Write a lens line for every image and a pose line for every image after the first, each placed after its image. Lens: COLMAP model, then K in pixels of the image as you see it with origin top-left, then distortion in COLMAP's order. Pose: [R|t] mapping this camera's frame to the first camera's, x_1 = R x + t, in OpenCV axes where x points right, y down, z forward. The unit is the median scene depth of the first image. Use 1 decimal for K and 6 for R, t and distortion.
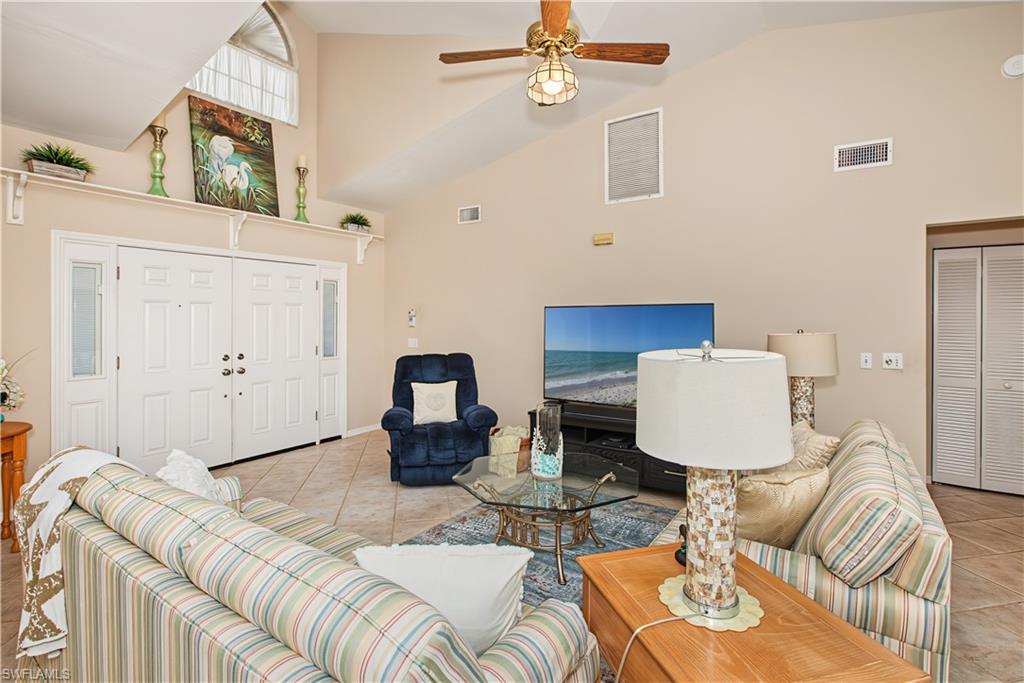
lens RADIAL K [[500.3, 0, 504.5], [0, 500.3, 320.9], [0, 0, 1]] dist [-0.003049, 0.004539]
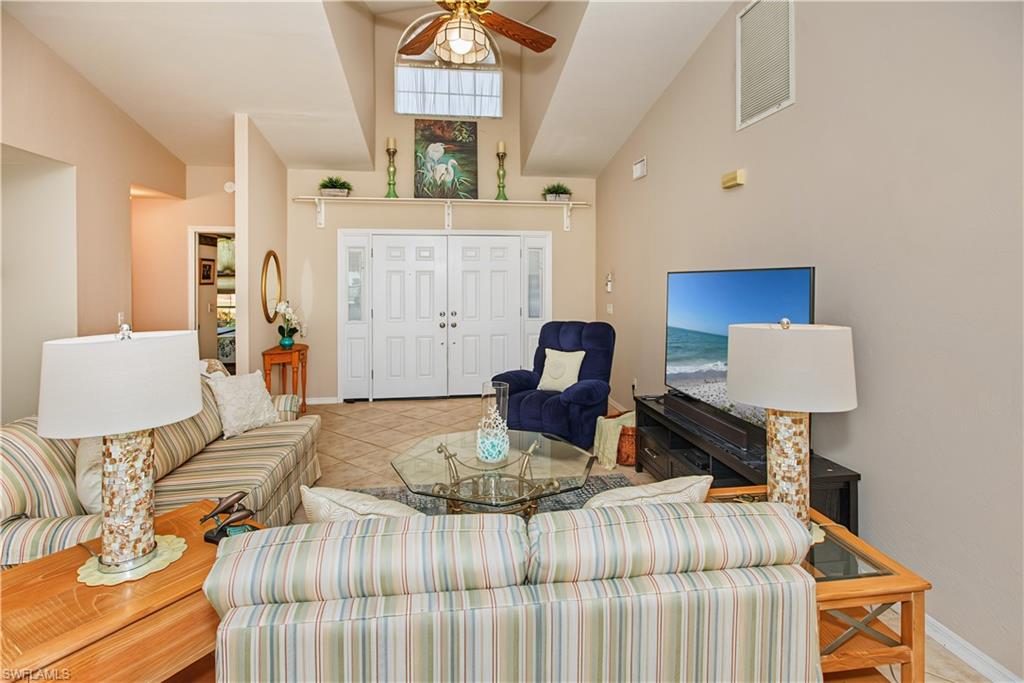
lens RADIAL K [[500.3, 0, 504.6], [0, 500.3, 280.1], [0, 0, 1]] dist [-0.003049, 0.004539]
pose [[0.662786, 0.002720, -0.748804, 0.514951], [-0.000587, 0.999995, 0.003113, -0.017625], [0.748809, -0.001624, 0.662784, 0.265584]]
